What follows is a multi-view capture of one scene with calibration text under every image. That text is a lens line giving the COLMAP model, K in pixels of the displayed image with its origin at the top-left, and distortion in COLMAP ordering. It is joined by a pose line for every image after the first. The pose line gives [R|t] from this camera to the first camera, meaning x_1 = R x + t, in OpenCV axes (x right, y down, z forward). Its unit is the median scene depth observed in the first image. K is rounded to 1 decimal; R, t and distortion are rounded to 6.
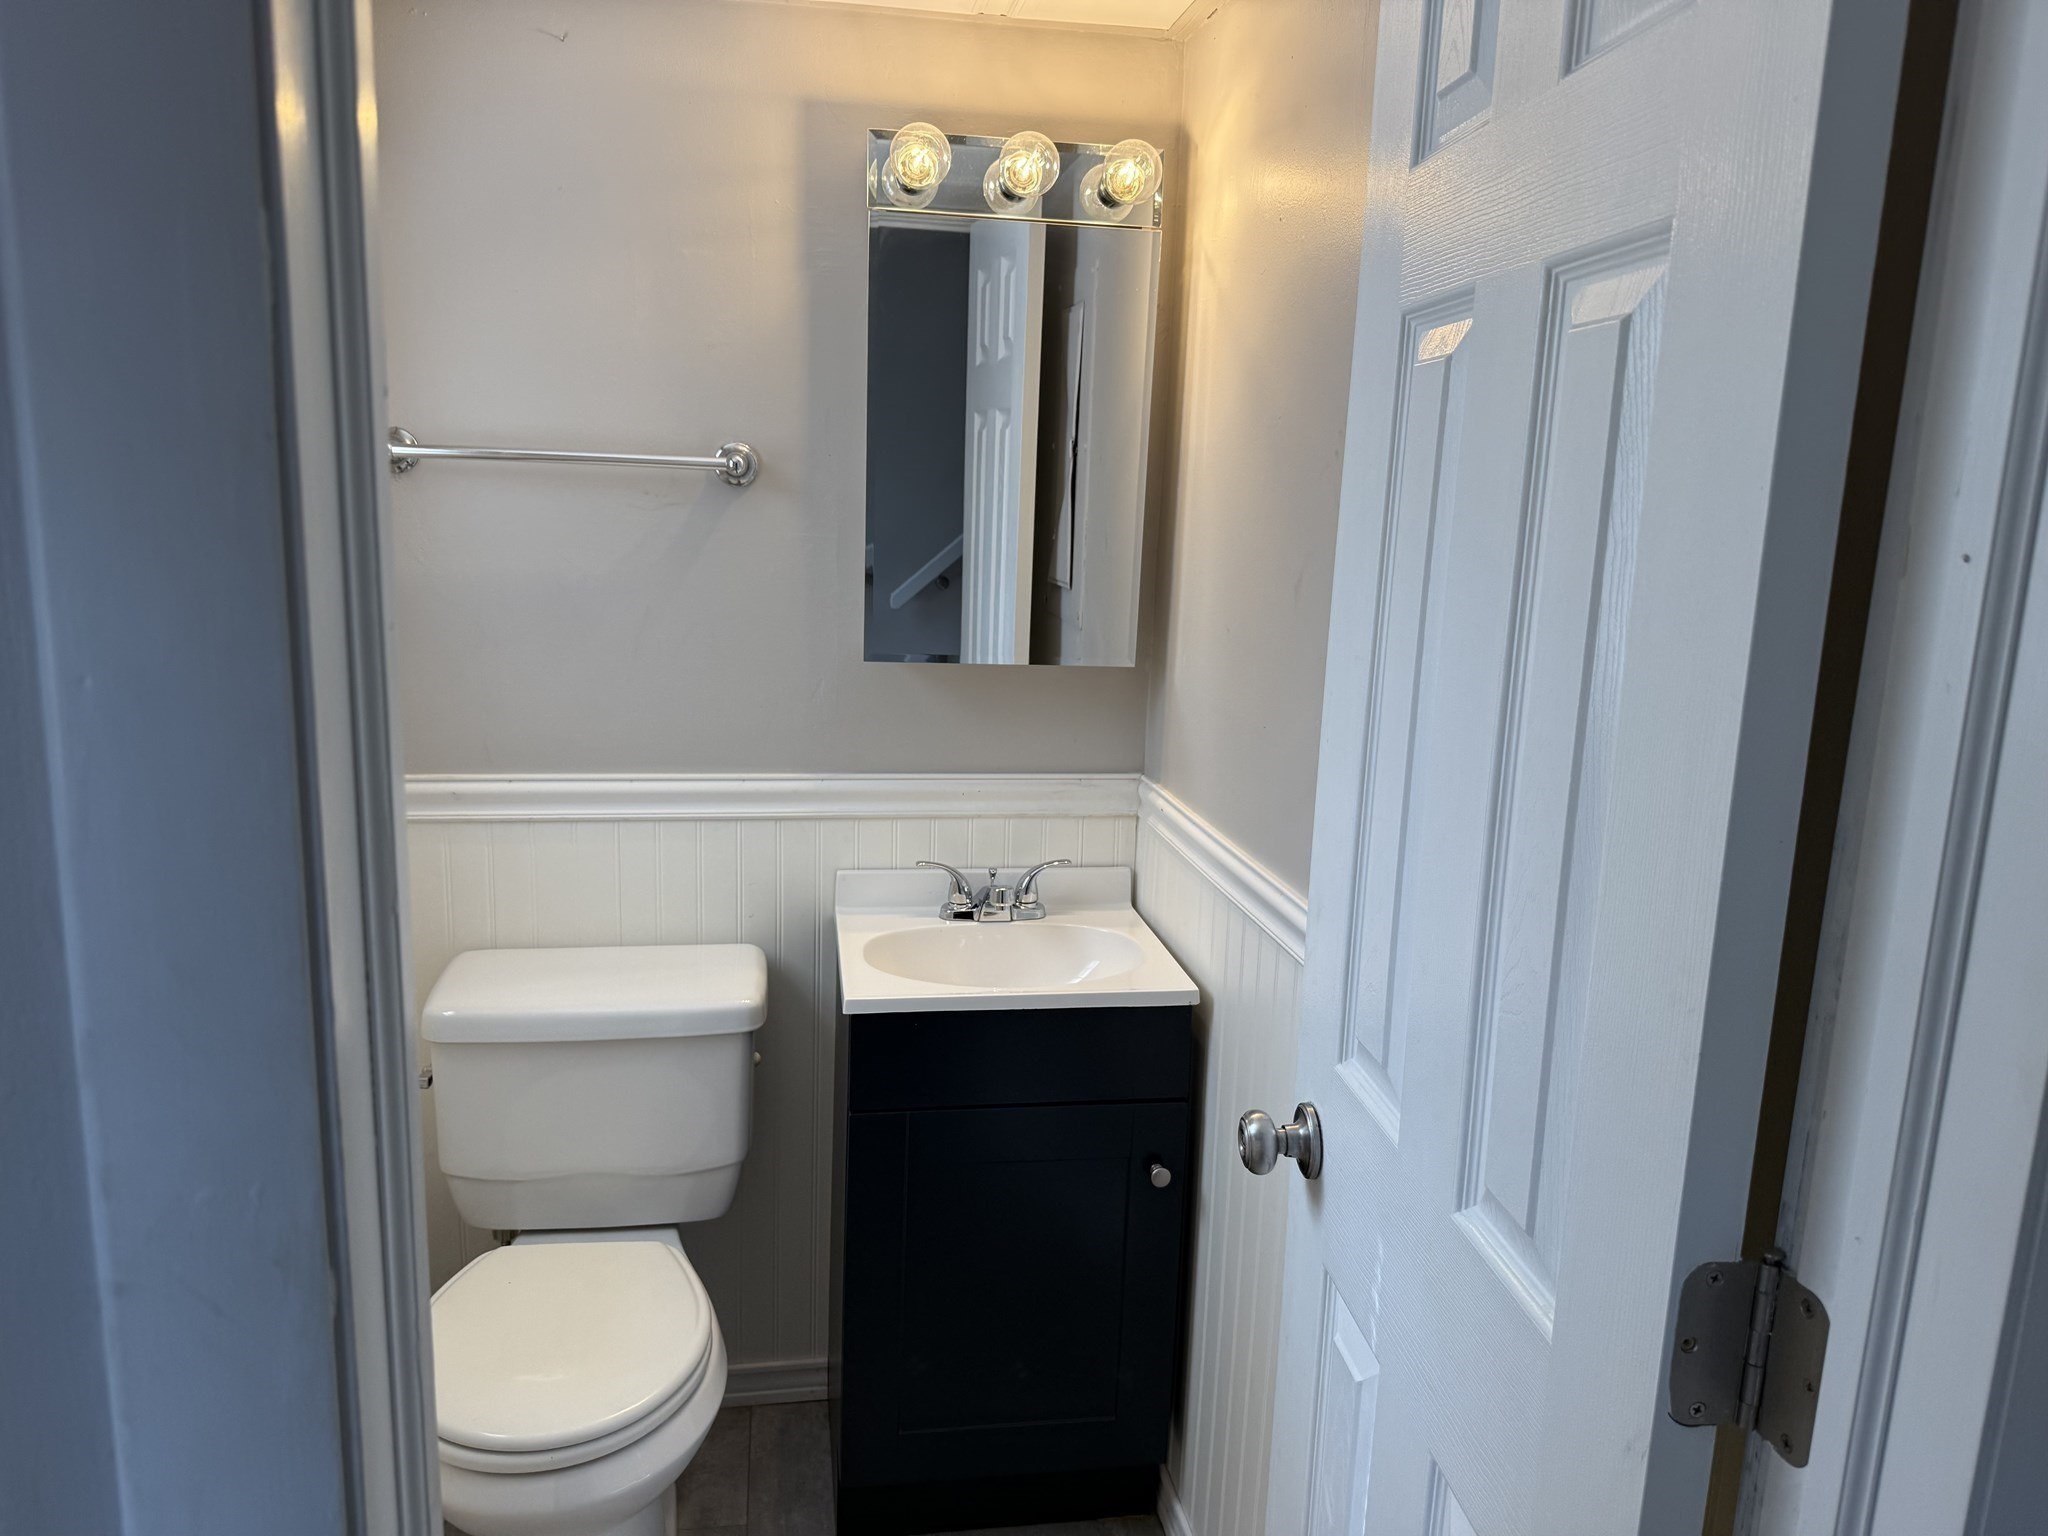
lens RADIAL K [[1454.4, 0, 1025.5], [0, 1454.4, 759.5], [0, 0, 1]] dist [0.055239, -0.004526]
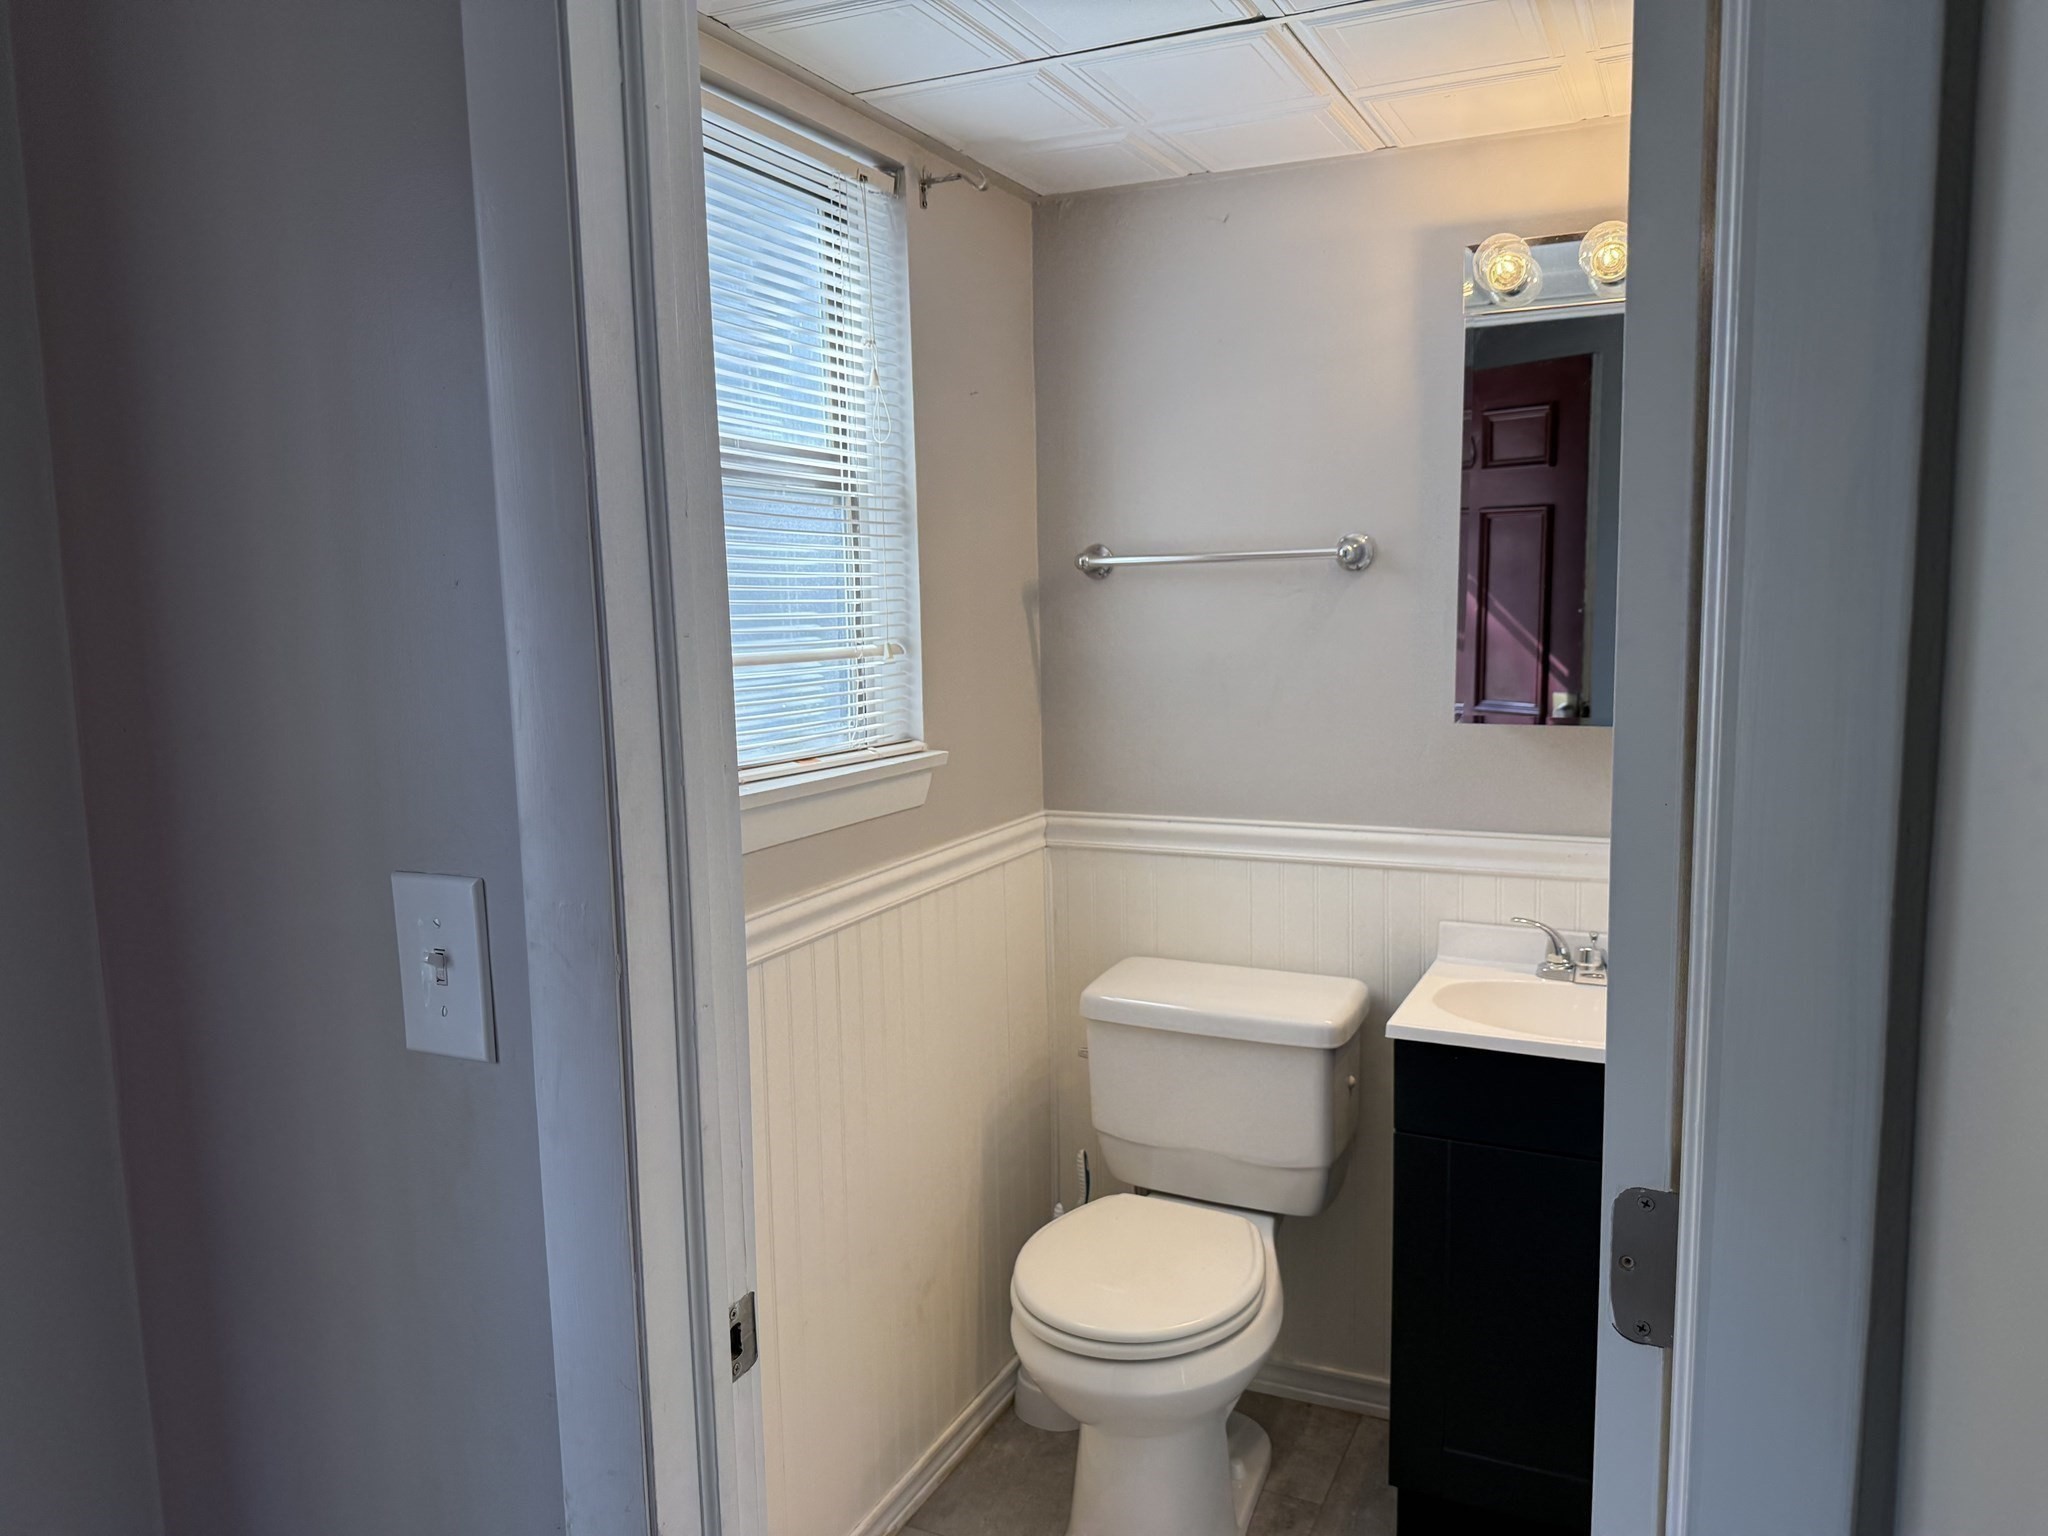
lens RADIAL K [[1454.4, 0, 1024.7], [0, 1454.4, 776.4], [0, 0, 1]] dist [0.055239, -0.004526]
pose [[0.807199, 0.023684, -0.589804, 0.271341], [-0.064610, 0.996736, -0.048400, 0.044472], [0.586732, 0.077176, 0.806095, -0.061621]]
